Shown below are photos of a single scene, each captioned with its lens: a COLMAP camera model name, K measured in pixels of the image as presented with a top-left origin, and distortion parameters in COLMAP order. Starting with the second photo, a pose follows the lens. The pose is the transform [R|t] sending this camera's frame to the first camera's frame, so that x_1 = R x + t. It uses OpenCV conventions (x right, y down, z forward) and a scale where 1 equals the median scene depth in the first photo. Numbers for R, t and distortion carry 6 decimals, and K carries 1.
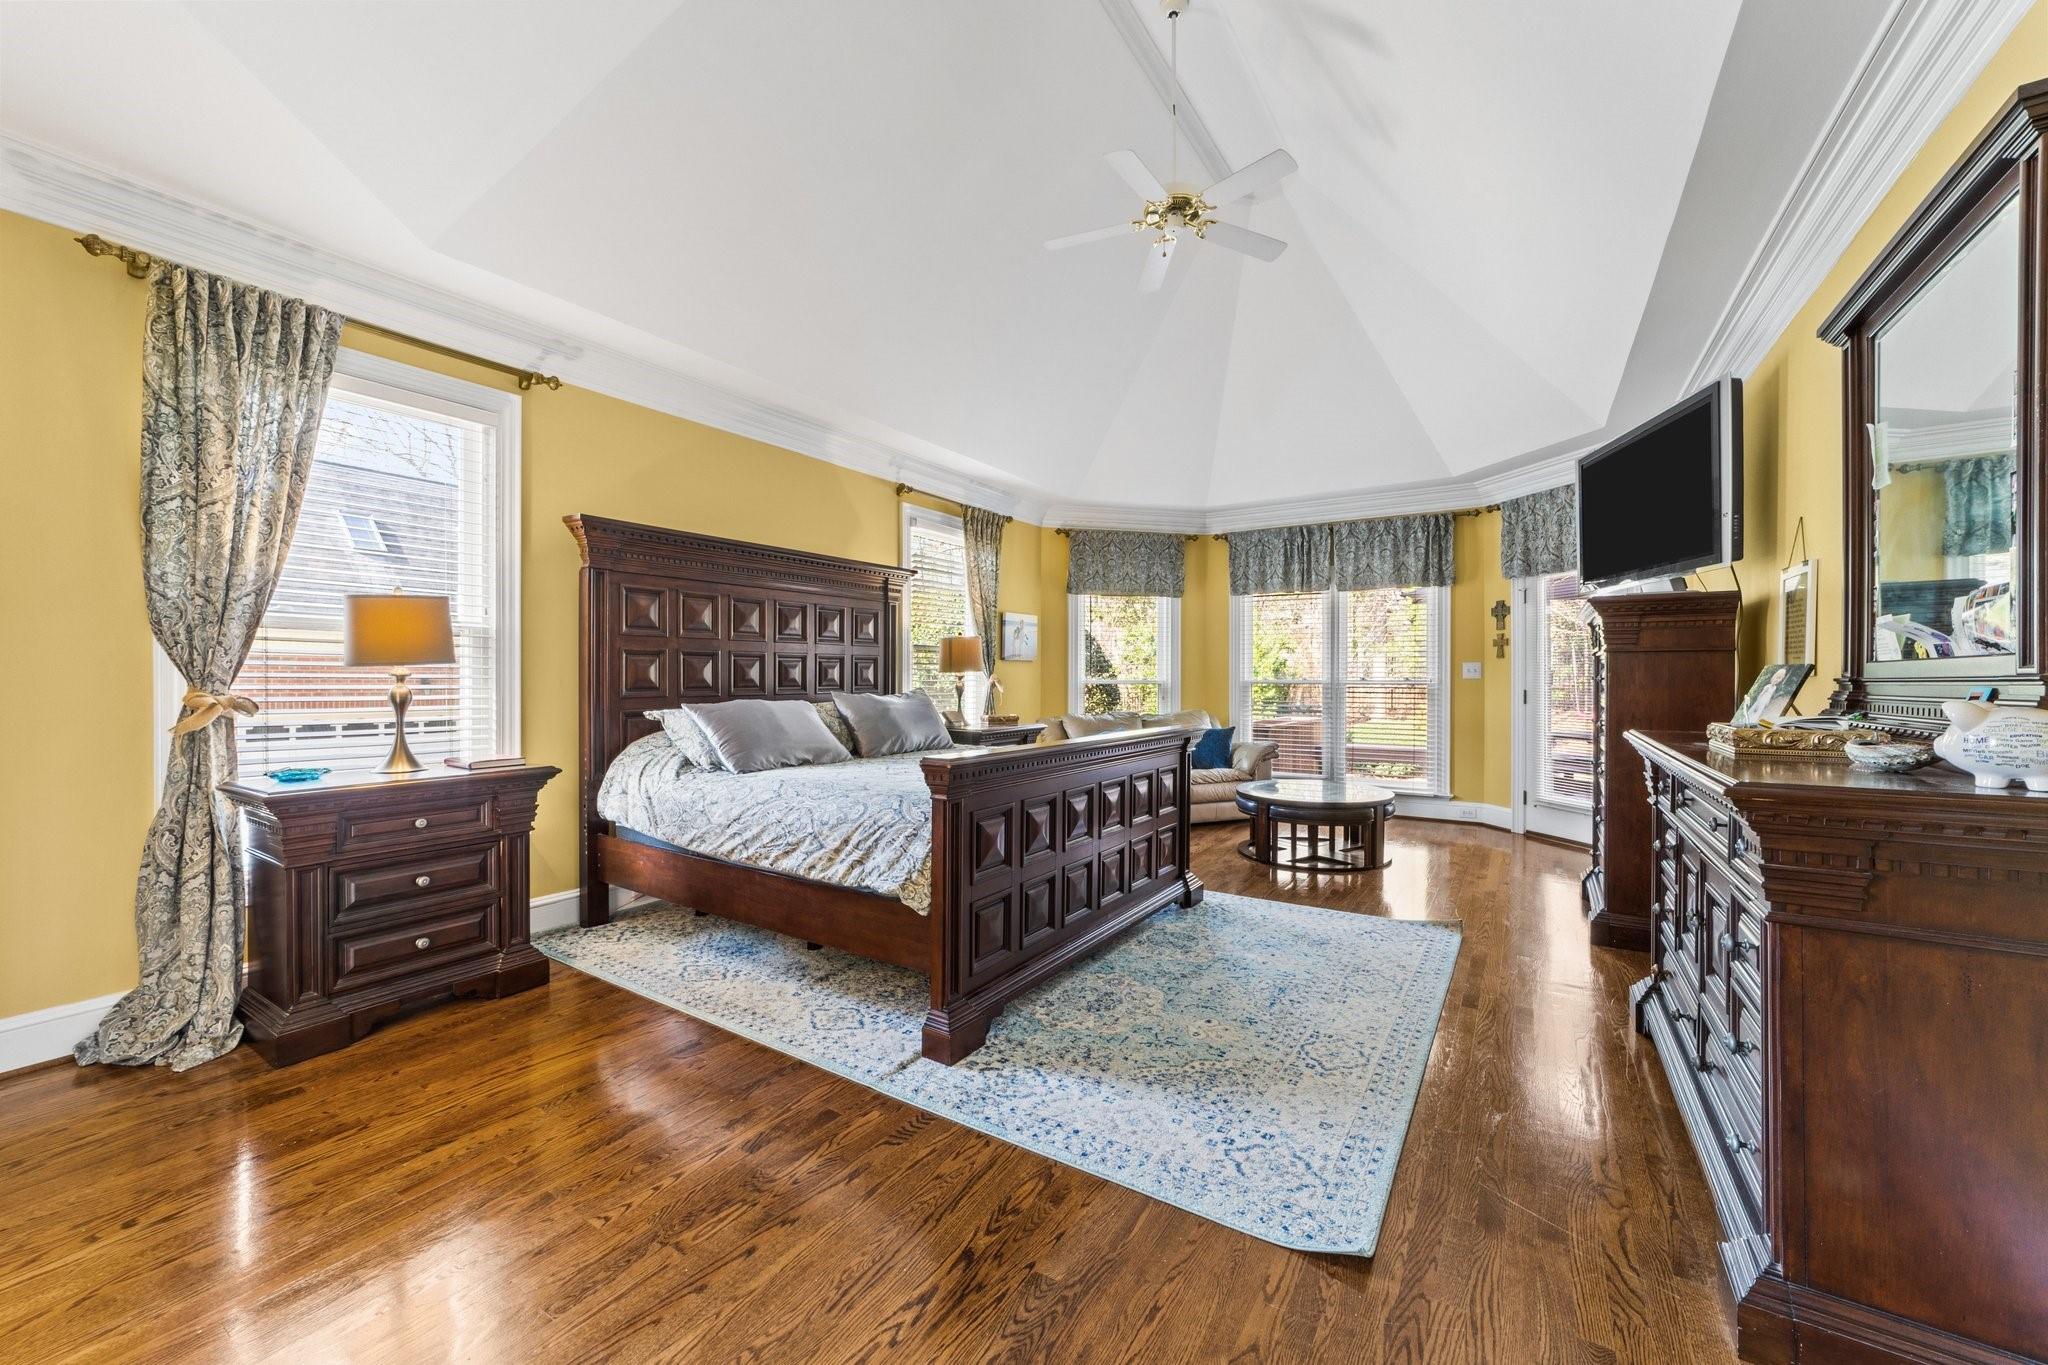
lens RADIAL K [[785.9, 0, 1021.6], [0, 785.9, 680.4], [0, 0, 1]] dist [-0.014580, 0.005378]
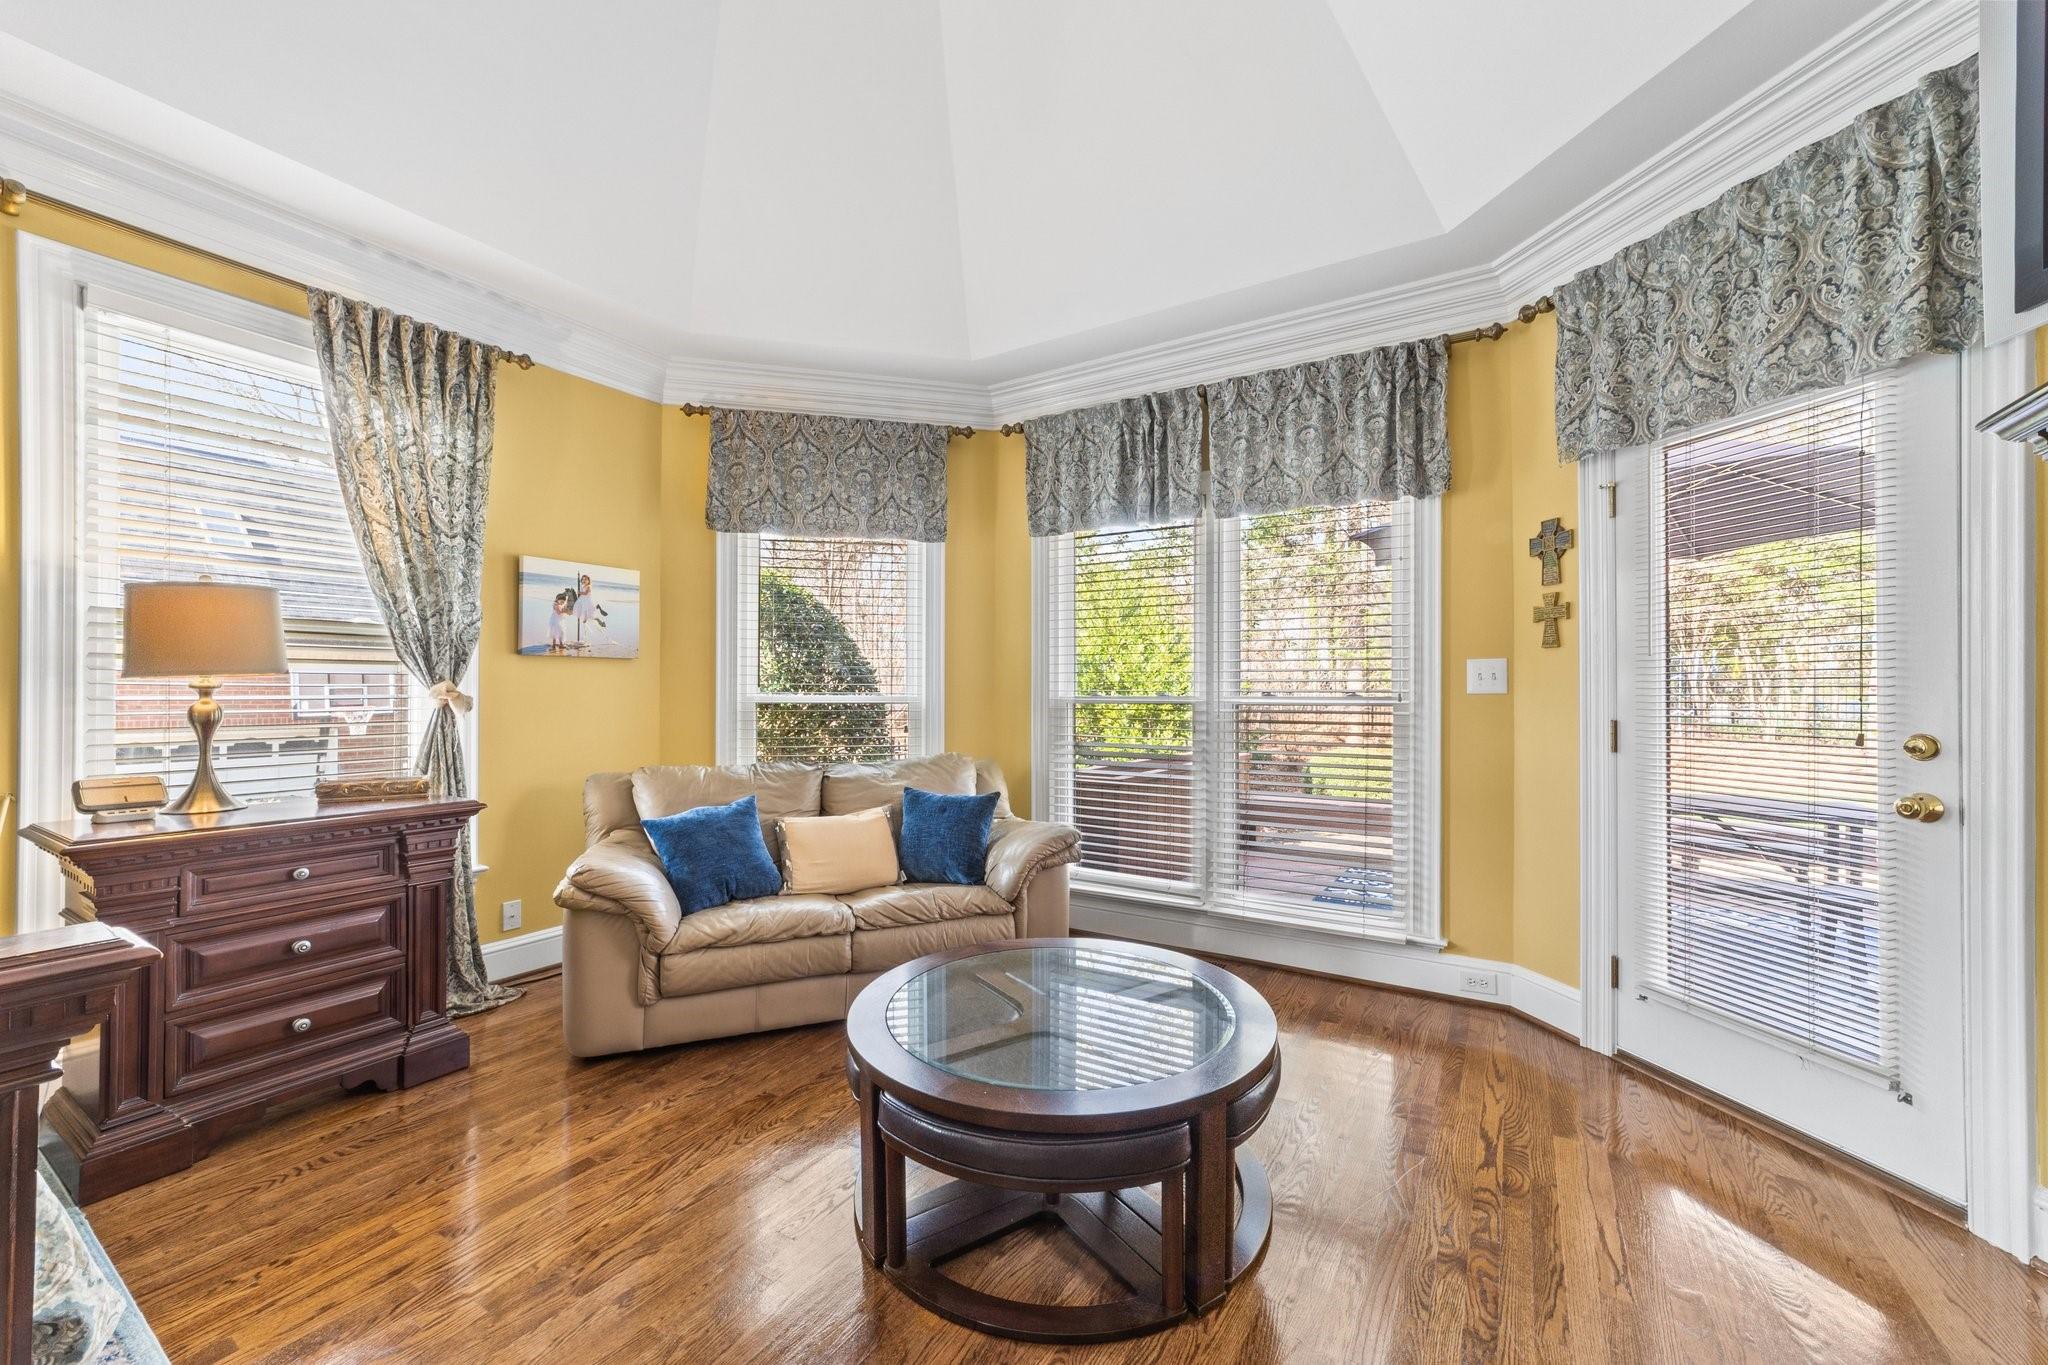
lens RADIAL K [[785.9, 0, 1029.2], [0, 785.9, 686.7], [0, 0, 1]] dist [-0.014580, 0.005378]
pose [[0.999766, 0.000456, 0.021631, 0.279617], [-0.000222, 0.999941, -0.010838, -0.001332], [-0.021635, 0.010830, 0.999707, 0.515989]]
